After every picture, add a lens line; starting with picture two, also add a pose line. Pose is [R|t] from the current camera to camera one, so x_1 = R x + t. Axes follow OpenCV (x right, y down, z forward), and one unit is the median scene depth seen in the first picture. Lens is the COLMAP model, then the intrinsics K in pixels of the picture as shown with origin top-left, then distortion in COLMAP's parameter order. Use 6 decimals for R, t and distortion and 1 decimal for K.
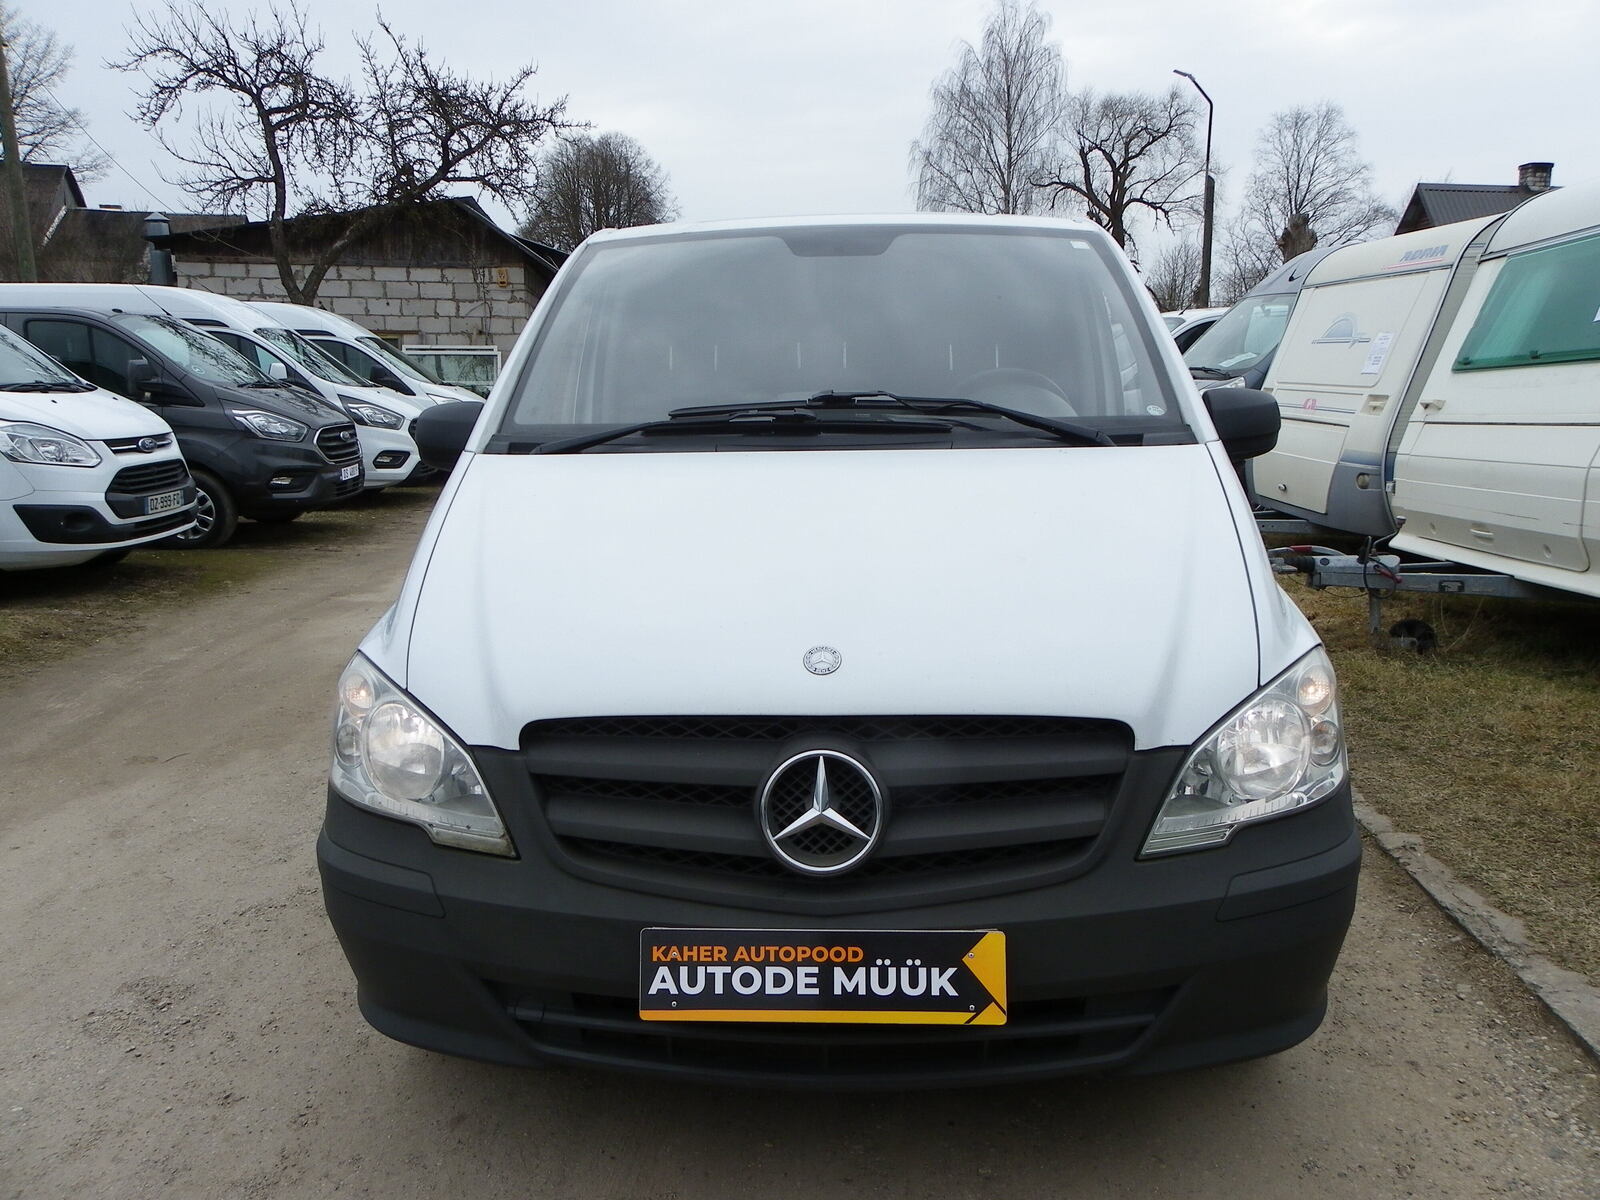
lens RADIAL K [[1187.4, 0, 810.8], [0, 1187.4, 593.2], [0, 0, 1]] dist [-0.024907, 0.007776]
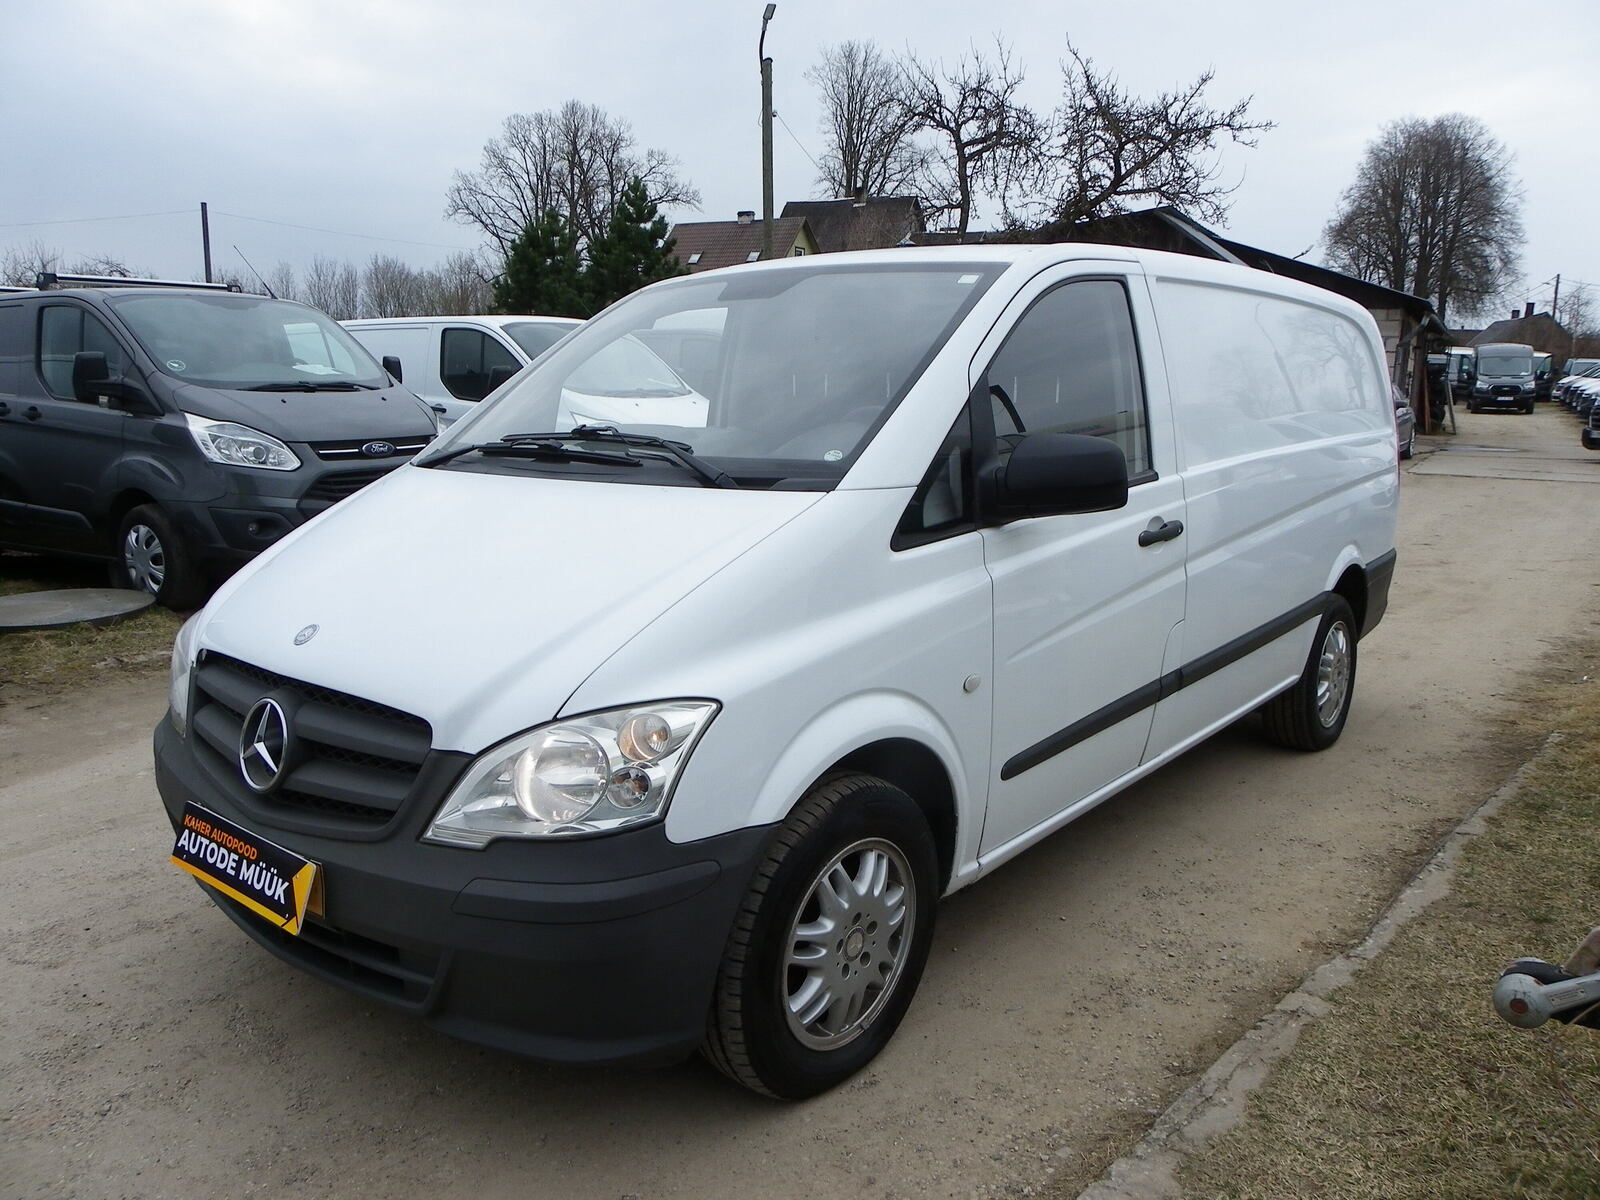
lens RADIAL K [[1187.4, 0, 810.8], [0, 1187.4, 593.2], [0, 0, 1]] dist [-0.024907, 0.007776]
pose [[0.799132, 0.114965, -0.590060, 0.132478], [-0.116762, 0.992534, 0.035247, -0.010911], [0.589707, 0.040729, 0.806589, 0.029649]]
